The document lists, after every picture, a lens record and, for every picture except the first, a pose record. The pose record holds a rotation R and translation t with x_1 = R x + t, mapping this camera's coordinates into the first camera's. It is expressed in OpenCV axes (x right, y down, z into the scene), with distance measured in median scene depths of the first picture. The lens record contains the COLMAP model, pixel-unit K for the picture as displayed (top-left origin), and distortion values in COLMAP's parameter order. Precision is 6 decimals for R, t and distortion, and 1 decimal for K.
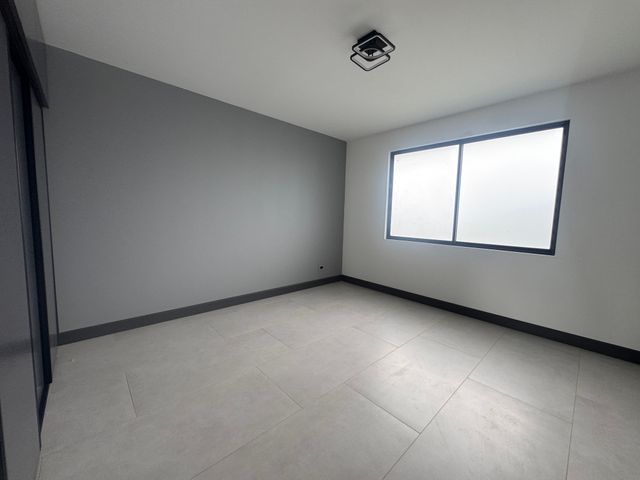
lens RADIAL K [[259.0, 0, 319.1], [0, 259.0, 238.2], [0, 0, 1]] dist [-0.000613, 0.000092]
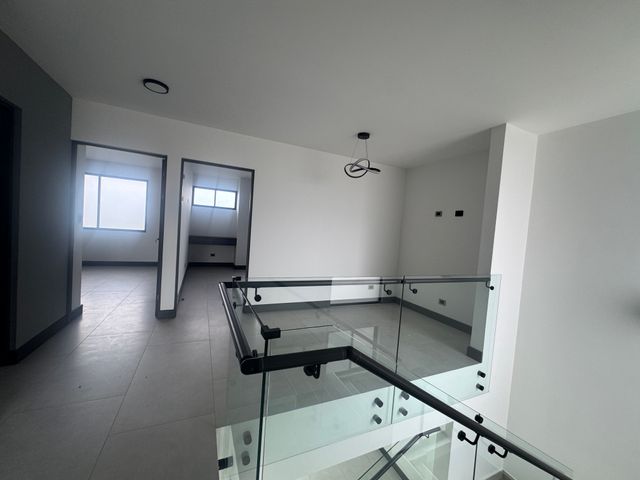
lens RADIAL K [[259.0, 0, 319.1], [0, 259.0, 238.2], [0, 0, 1]] dist [-0.000613, 0.000092]
pose [[0.310943, -0.038869, 0.949633, -0.754463], [0.026281, 0.999133, 0.032289, 0.067705], [-0.950065, 0.014917, 0.311695, -1.086825]]
